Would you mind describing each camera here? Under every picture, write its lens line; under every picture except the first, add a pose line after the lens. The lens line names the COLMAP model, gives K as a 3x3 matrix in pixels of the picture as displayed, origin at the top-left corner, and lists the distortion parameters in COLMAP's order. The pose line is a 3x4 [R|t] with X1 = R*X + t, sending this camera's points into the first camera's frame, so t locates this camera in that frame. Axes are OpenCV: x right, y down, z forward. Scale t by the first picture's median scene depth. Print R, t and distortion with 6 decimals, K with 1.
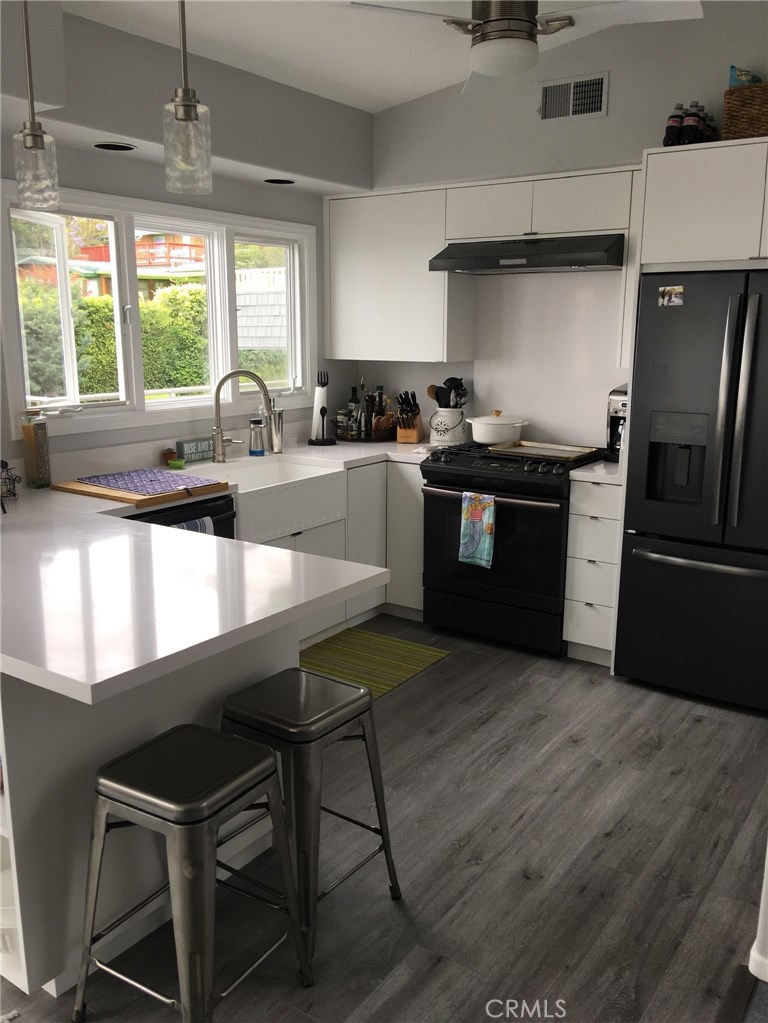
lens RADIAL K [[861.4, 0, 384.3], [0, 861.4, 516.7], [0, 0, 1]] dist [0.056301, -0.108771]
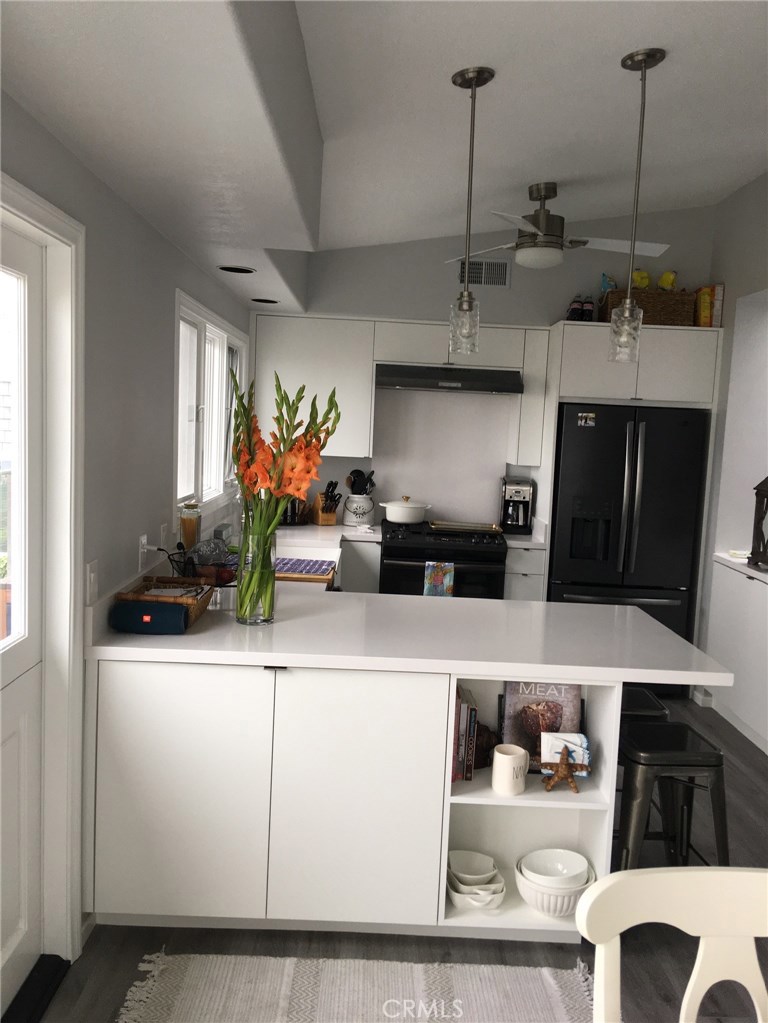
lens RADIAL K [[861.4, 0, 385.9], [0, 861.4, 505.1], [0, 0, 1]] dist [0.056301, -0.108771]
pose [[0.810814, -0.020780, 0.584936, -0.692322], [0.080971, 0.993743, -0.076936, -0.019380], [-0.579677, 0.109744, 0.807423, 0.017302]]
